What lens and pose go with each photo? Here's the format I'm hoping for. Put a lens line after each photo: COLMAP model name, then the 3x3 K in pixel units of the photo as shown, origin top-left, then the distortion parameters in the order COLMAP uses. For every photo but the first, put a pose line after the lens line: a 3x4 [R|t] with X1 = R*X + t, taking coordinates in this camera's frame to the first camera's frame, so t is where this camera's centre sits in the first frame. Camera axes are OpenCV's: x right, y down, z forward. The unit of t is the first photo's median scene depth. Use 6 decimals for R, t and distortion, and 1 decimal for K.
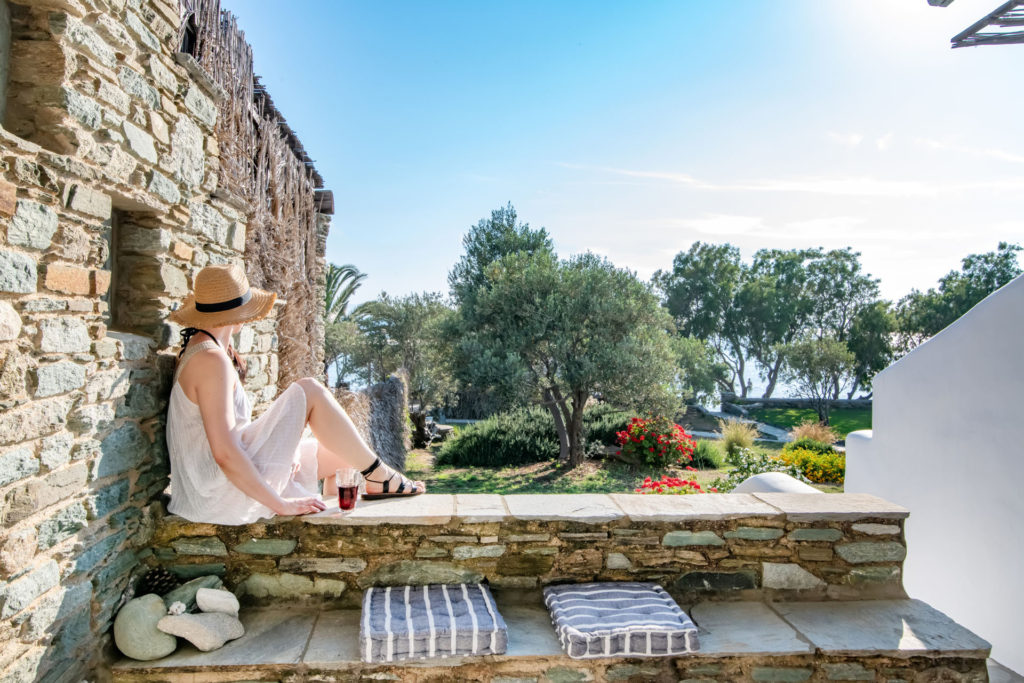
lens RADIAL K [[811.2, 0, 515.2], [0, 811.2, 339.9], [0, 0, 1]] dist [-0.003459, -0.003599]
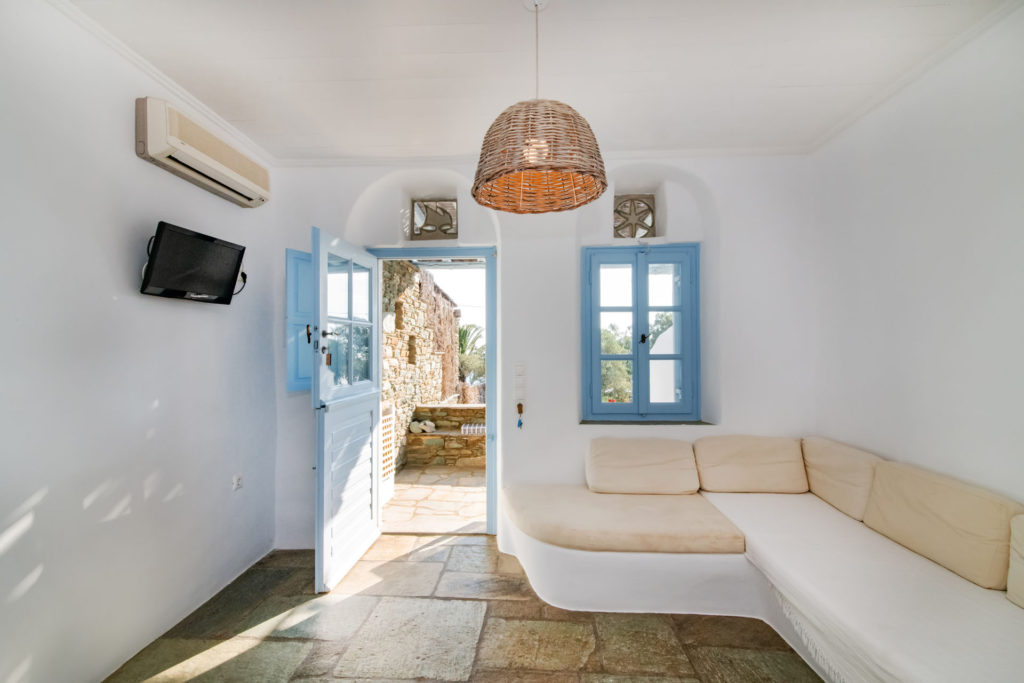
lens RADIAL K [[448.3, 0, 509.6], [0, 448.3, 342.8], [0, 0, 1]] dist [0.007684, 0.000588]
pose [[0.991460, -0.020489, -0.128792, 0.363722], [0.014814, 0.998883, -0.044864, -0.005524], [0.129567, 0.042573, 0.990656, -1.301098]]
